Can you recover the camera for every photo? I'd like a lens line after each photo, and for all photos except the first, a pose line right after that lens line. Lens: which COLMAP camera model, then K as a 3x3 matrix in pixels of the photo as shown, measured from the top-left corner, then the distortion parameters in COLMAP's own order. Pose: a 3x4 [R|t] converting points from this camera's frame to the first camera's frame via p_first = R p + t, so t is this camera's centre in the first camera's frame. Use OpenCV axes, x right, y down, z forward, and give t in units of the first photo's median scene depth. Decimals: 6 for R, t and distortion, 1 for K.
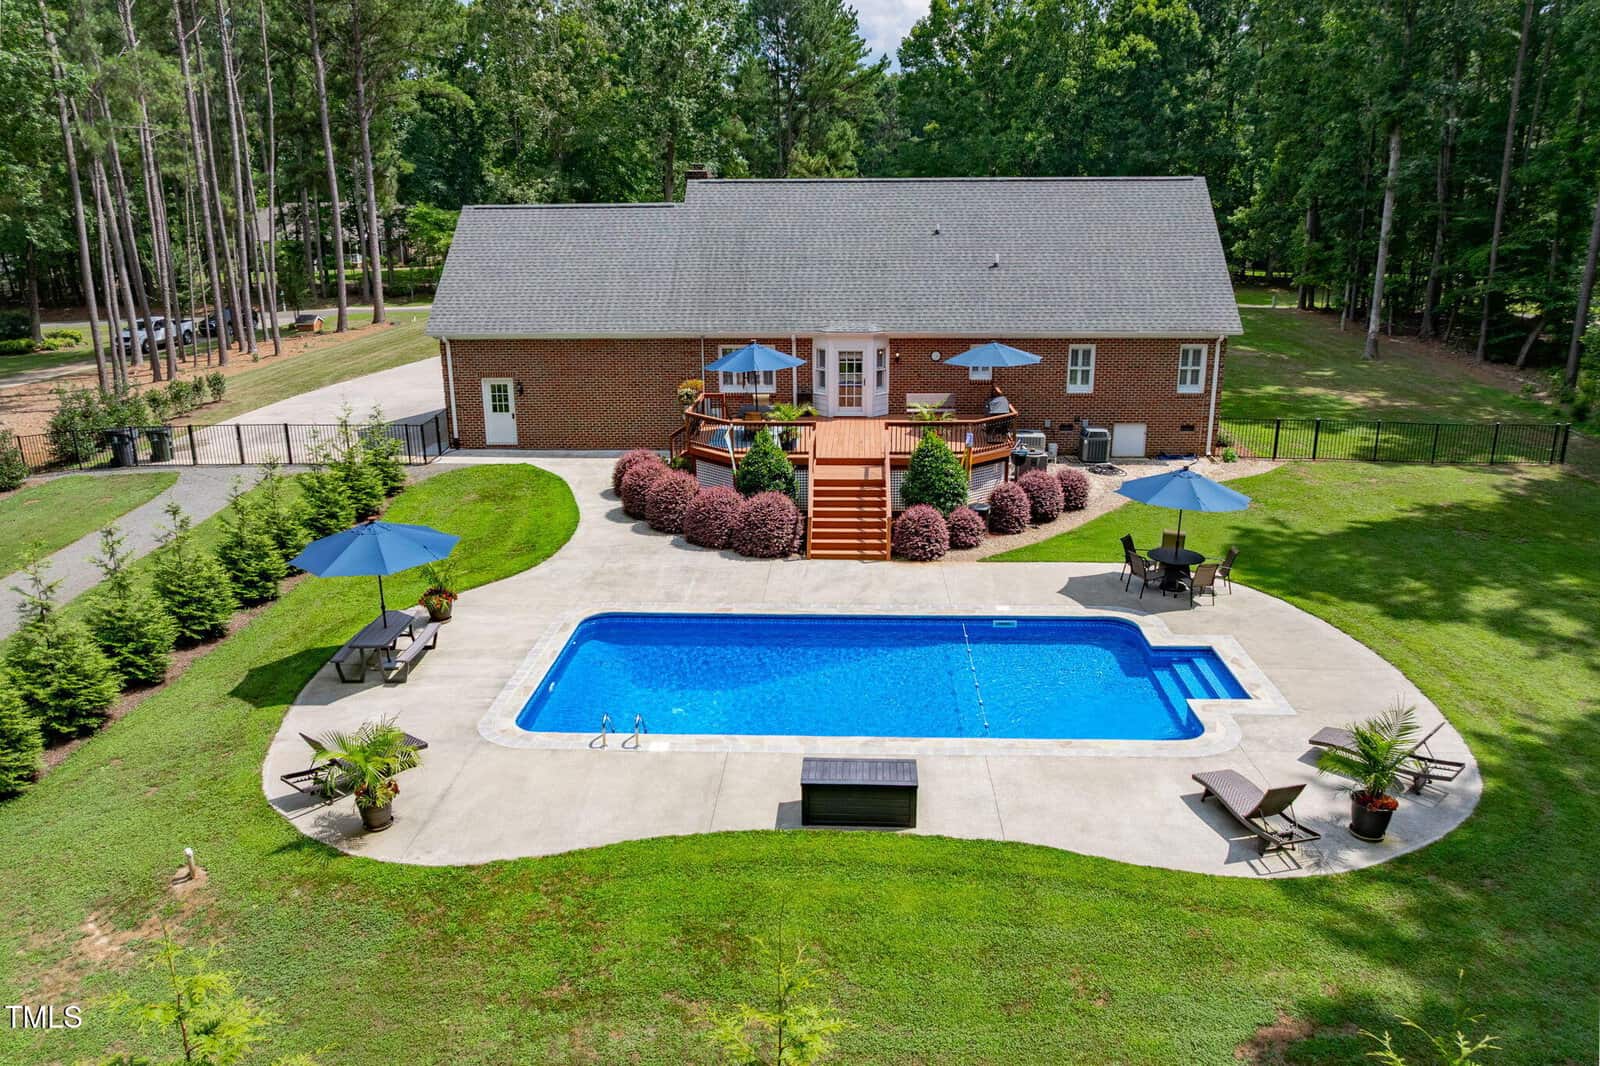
lens RADIAL K [[1166.2, 0, 800.0], [0, 1166.2, 533.0], [0, 0, 1]] dist [-0.053239, 0.001163]
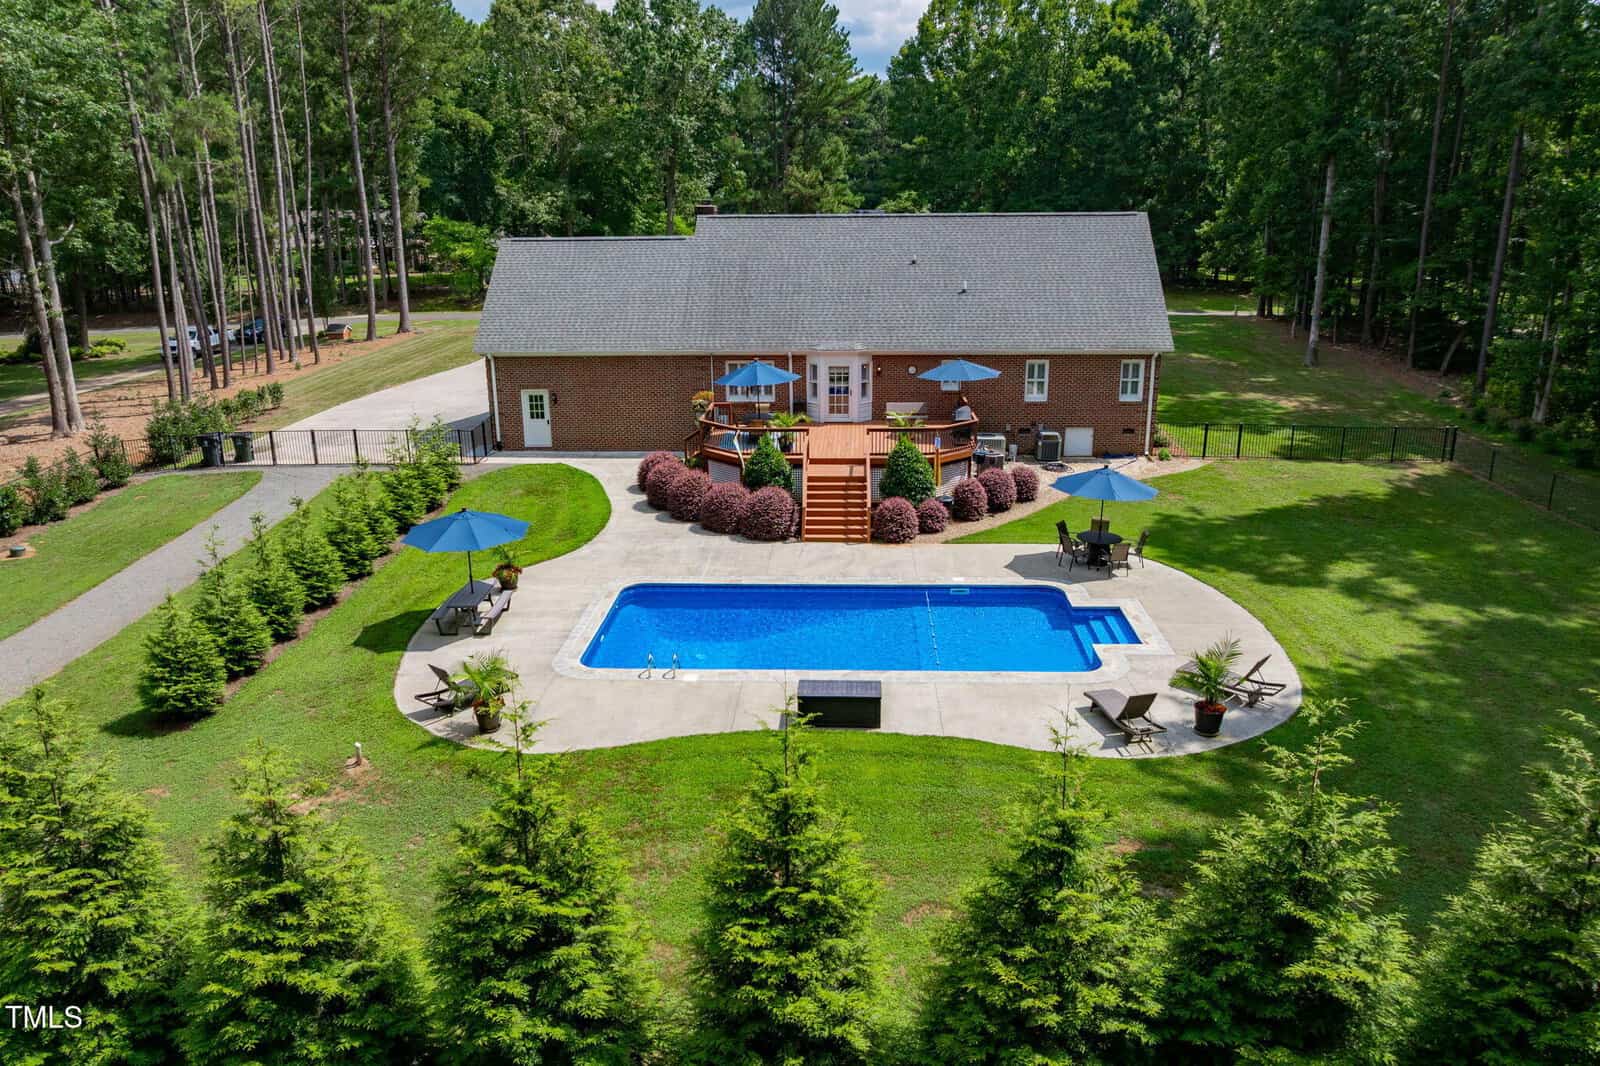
lens RADIAL K [[1166.2, 0, 800.0], [0, 1166.2, 533.0], [0, 0, 1]] dist [-0.053239, 0.001163]
pose [[0.999991, -0.002885, 0.003245, 0.000163], [0.002875, 0.999990, 0.003284, 0.007733], [-0.003255, -0.003274, 0.999989, -0.183395]]
